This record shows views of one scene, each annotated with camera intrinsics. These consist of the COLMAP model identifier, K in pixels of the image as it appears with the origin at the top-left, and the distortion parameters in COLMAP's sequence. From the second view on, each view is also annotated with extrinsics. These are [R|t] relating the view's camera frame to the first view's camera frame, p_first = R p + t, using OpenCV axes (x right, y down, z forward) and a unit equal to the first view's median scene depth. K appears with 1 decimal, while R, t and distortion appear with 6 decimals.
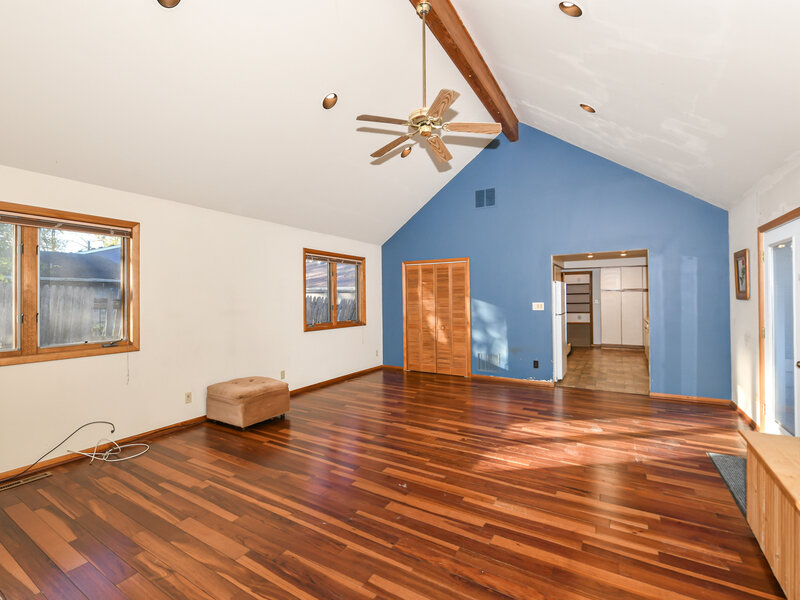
lens RADIAL K [[369.1, 0, 399.2], [0, 369.1, 298.6], [0, 0, 1]] dist [0.002148, -0.000133]
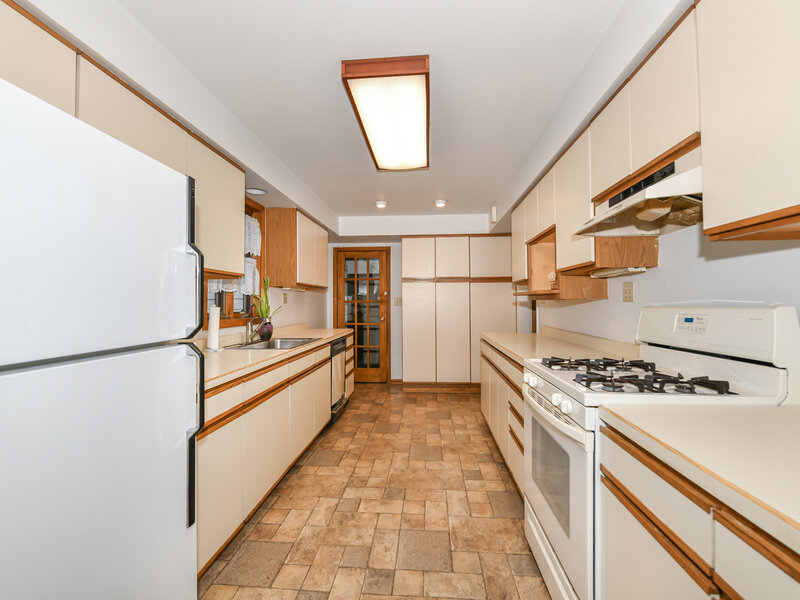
lens RADIAL K [[355.3, 0, 399.3], [0, 355.3, 300.5], [0, 0, 1]] dist [-0.004147, -0.000254]
pose [[0.893058, 0.003260, 0.449930, 0.321266], [0.001269, 0.999952, -0.009765, 0.013779], [-0.449940, 0.009292, 0.893010, 0.560657]]
